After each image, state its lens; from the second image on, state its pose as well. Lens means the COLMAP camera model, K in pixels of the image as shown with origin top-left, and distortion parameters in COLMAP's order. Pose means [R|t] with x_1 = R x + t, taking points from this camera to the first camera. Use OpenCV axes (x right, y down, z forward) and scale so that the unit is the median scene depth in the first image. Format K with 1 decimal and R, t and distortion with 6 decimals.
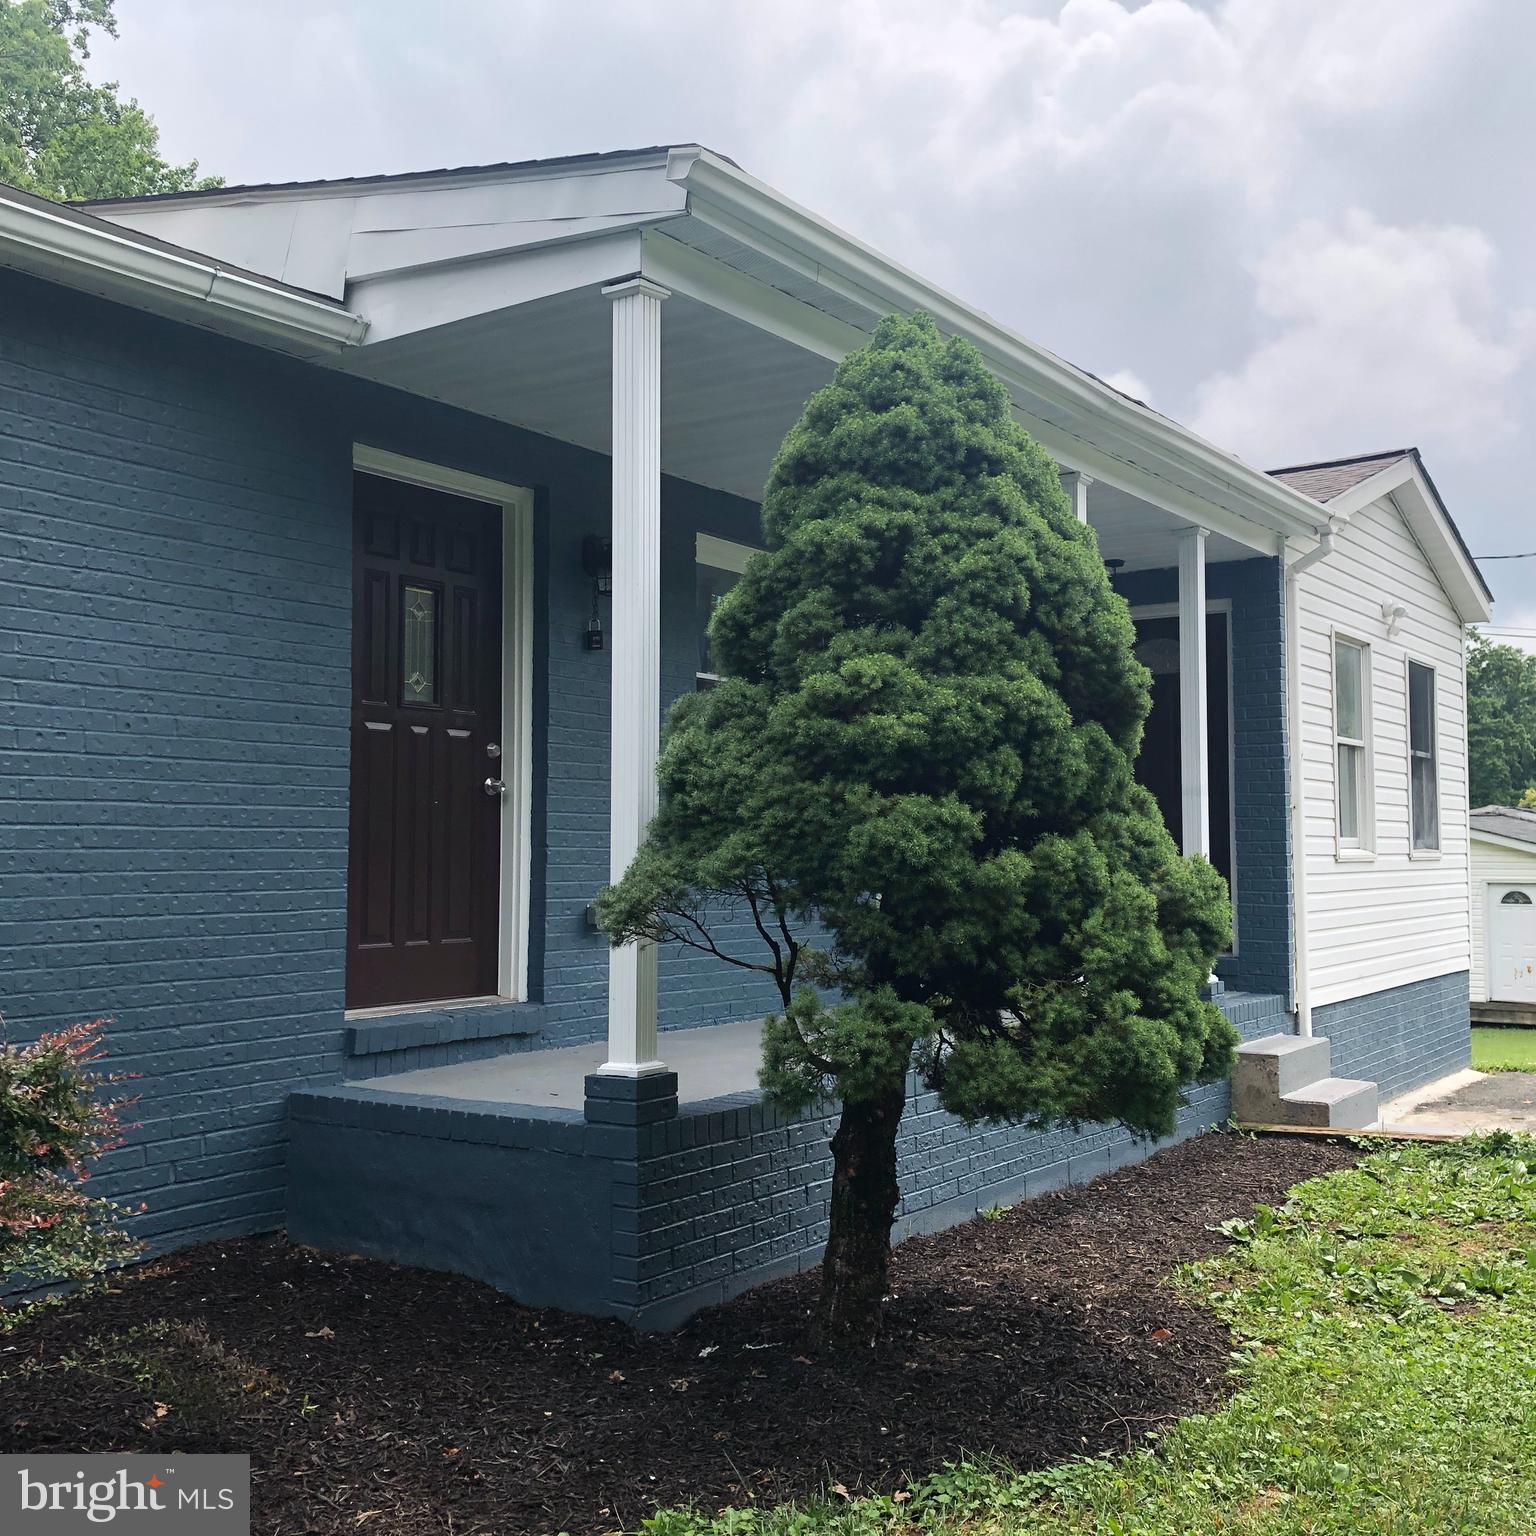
lens RADIAL K [[1630.2, 0, 769.4], [0, 1630.2, 762.6], [0, 0, 1]] dist [0.052017, 0.000000]
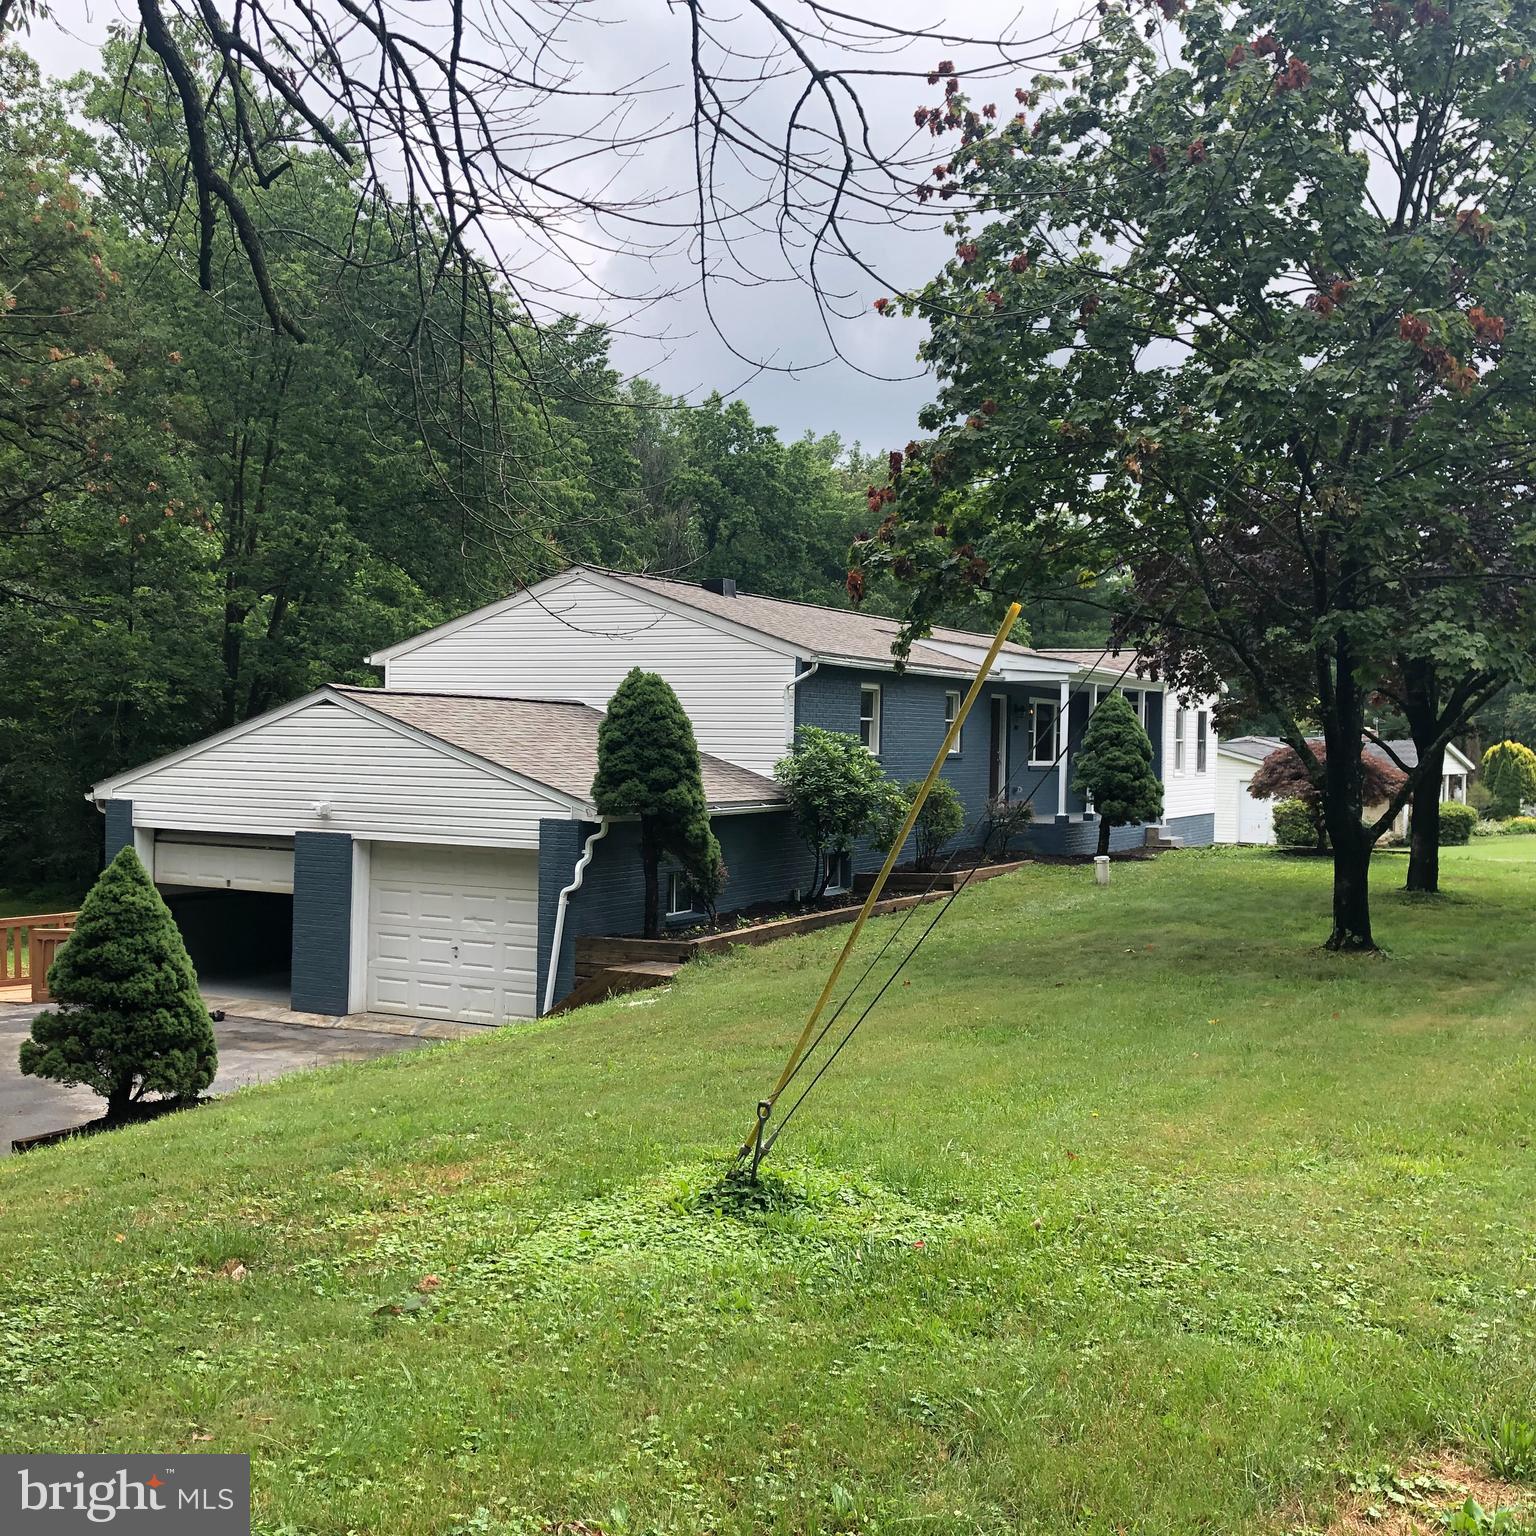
lens RADIAL K [[1630.2, 0, 766.1], [0, 1630.2, 773.3], [0, 0, 1]] dist [0.052017, 0.000000]
pose [[0.994474, 0.012756, 0.104203, -1.774144], [-0.020790, 0.996862, 0.076381, -0.394249], [-0.102902, -0.078125, 0.991619, -4.749173]]
